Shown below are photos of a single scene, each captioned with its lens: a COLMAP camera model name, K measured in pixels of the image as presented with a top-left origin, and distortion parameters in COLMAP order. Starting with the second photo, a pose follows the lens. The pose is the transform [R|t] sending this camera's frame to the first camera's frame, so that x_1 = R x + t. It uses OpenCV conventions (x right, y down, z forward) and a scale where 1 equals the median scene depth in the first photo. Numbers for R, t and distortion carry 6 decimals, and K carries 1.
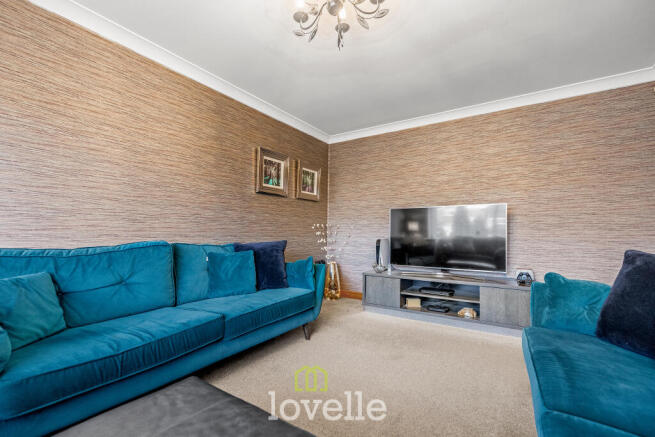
lens RADIAL K [[282.1, 0, 327.5], [0, 282.1, 218.5], [0, 0, 1]] dist [-0.000084, 0.000136]
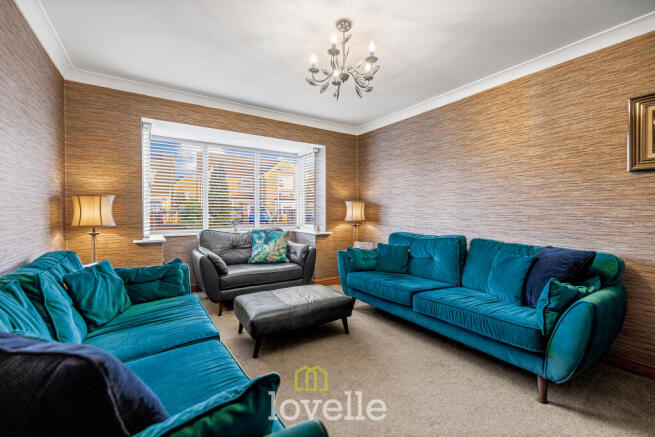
lens RADIAL K [[282.1, 0, 327.5], [0, 282.1, 218.5], [0, 0, 1]] dist [-0.000084, 0.000136]
pose [[-0.425362, -0.012479, -0.904937, 0.852029], [0.009148, 0.999795, -0.018087, 0.020262], [0.904977, -0.015971, -0.425160, 0.986050]]
